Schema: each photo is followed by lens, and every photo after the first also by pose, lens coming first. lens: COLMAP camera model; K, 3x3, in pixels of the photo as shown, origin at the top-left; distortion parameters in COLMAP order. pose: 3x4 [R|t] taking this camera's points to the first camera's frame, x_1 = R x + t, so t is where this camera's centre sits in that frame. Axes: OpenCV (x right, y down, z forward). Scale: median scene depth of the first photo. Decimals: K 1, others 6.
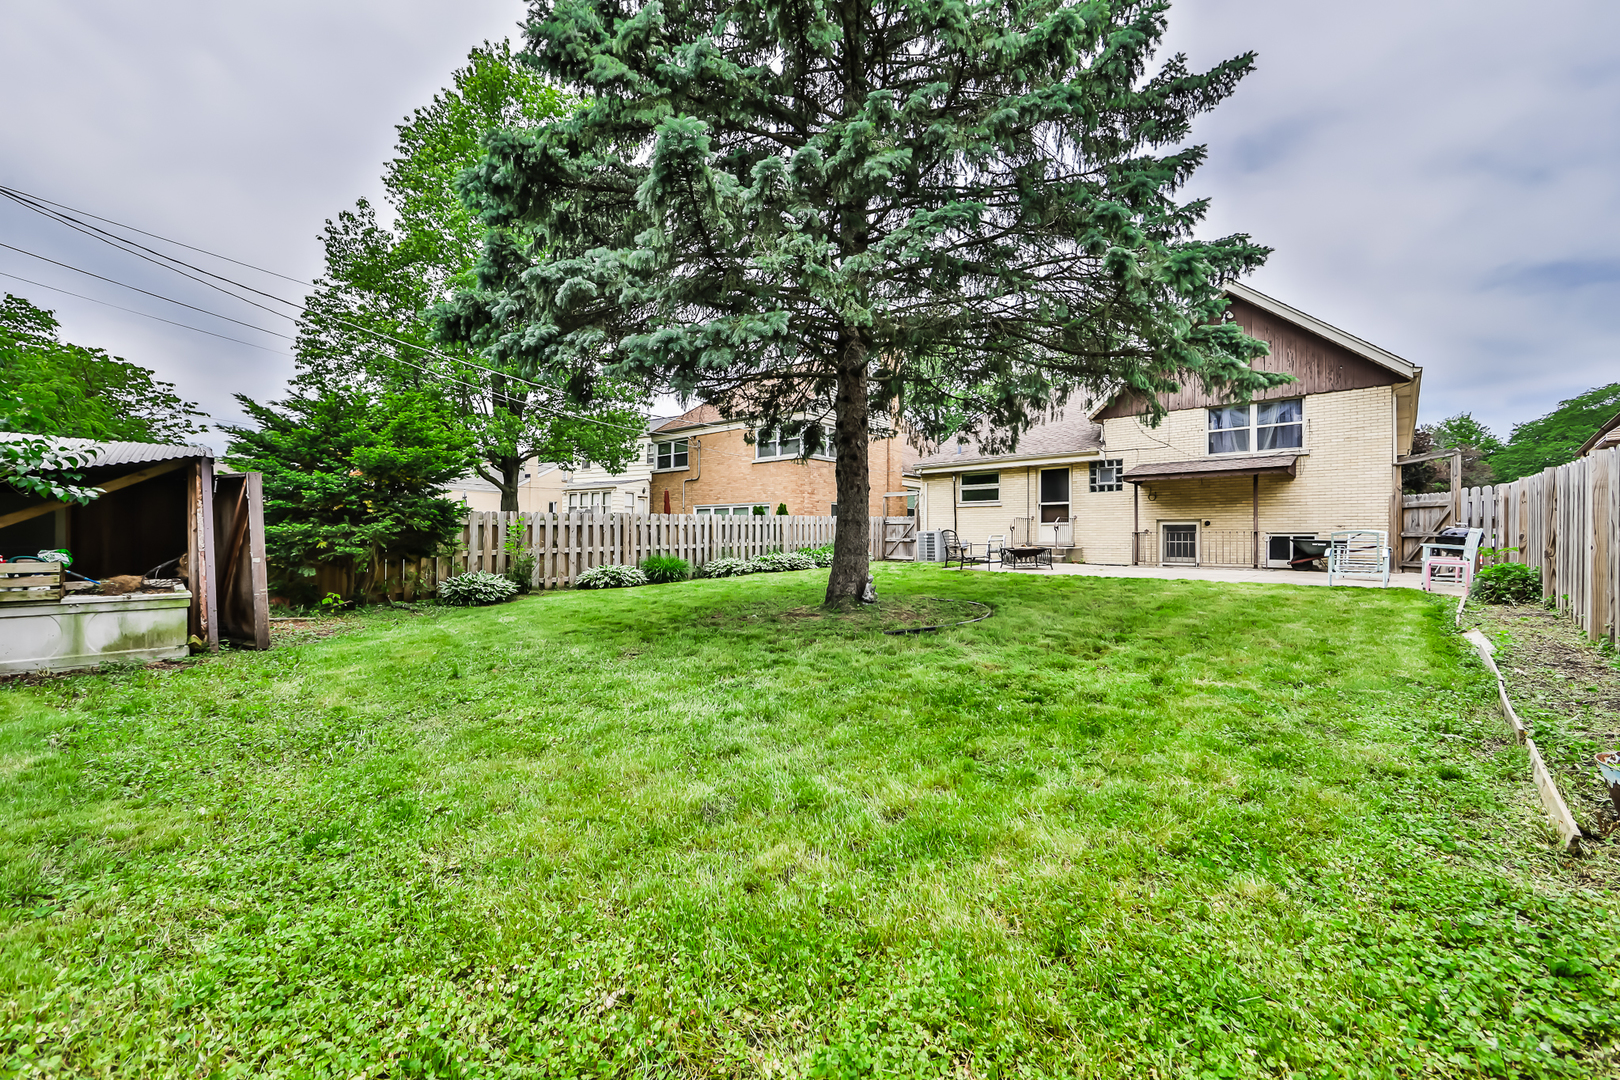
lens RADIAL K [[635.0, 0, 806.9], [0, 635.0, 537.4], [0, 0, 1]] dist [-0.009324, 0.000295]
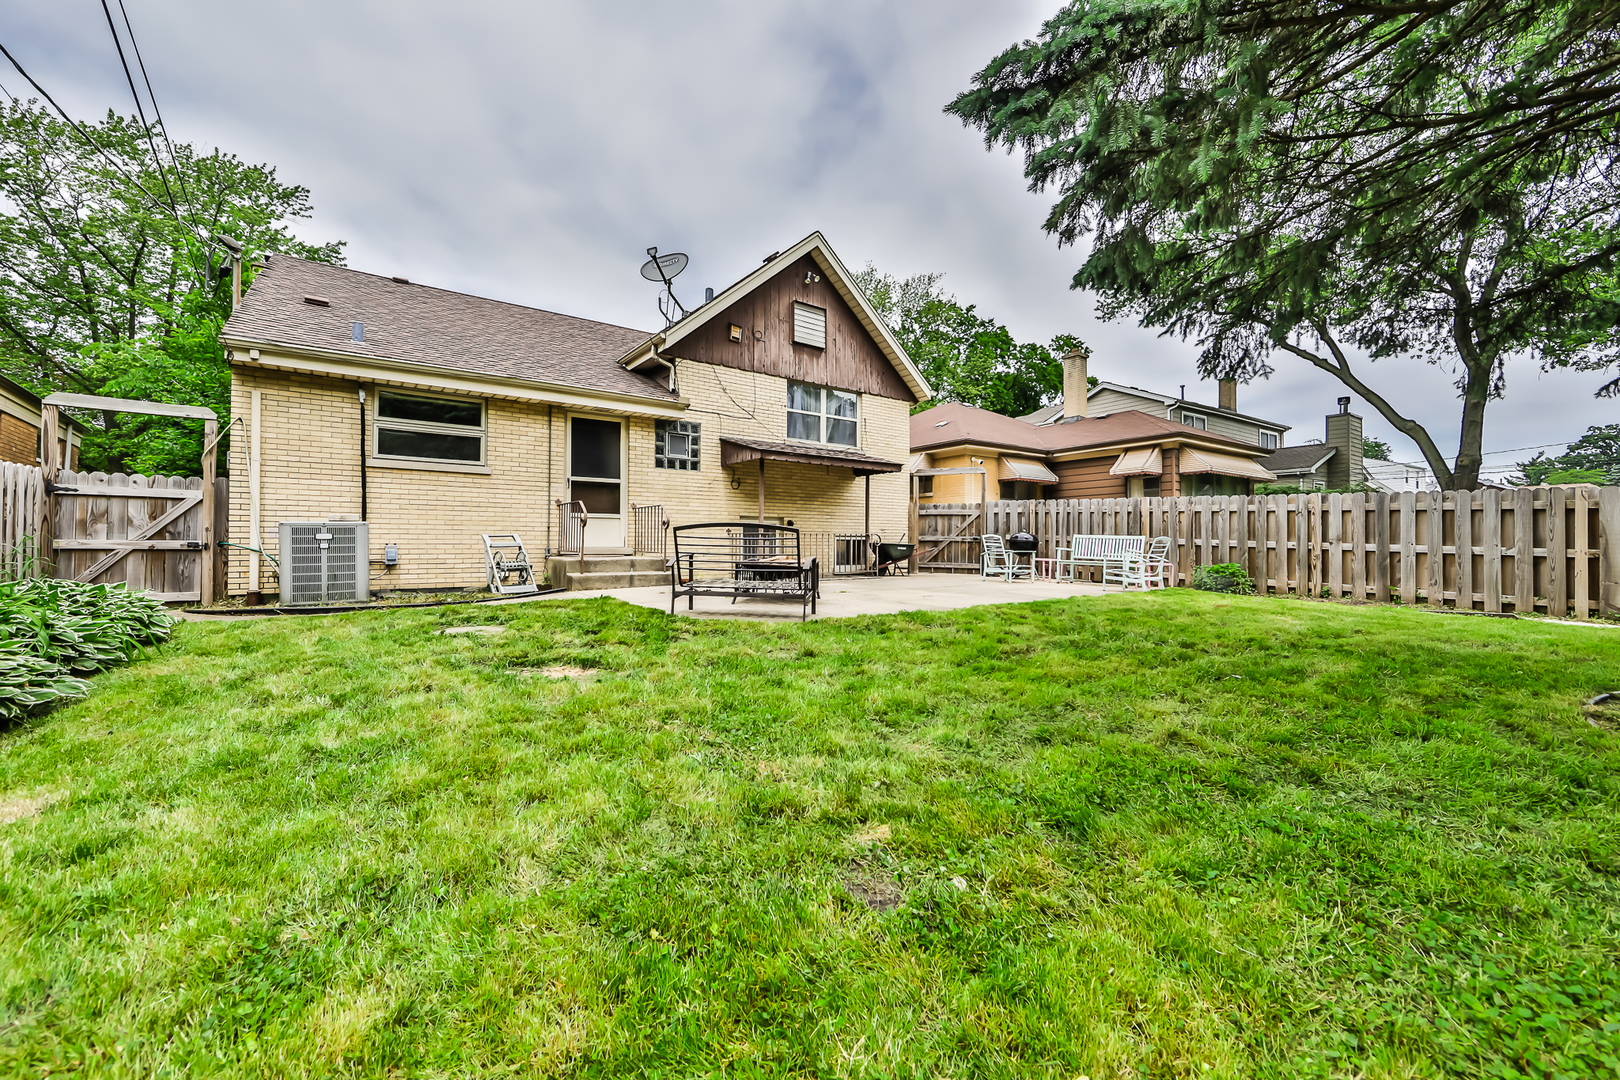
lens RADIAL K [[635.0, 0, 806.9], [0, 635.0, 537.4], [0, 0, 1]] dist [-0.009324, 0.000295]
pose [[0.173258, 0.002643, 0.984873, -0.144887], [-0.007916, 0.999968, -0.001291, -0.002936], [-0.984845, -0.007572, 0.173274, 0.756312]]
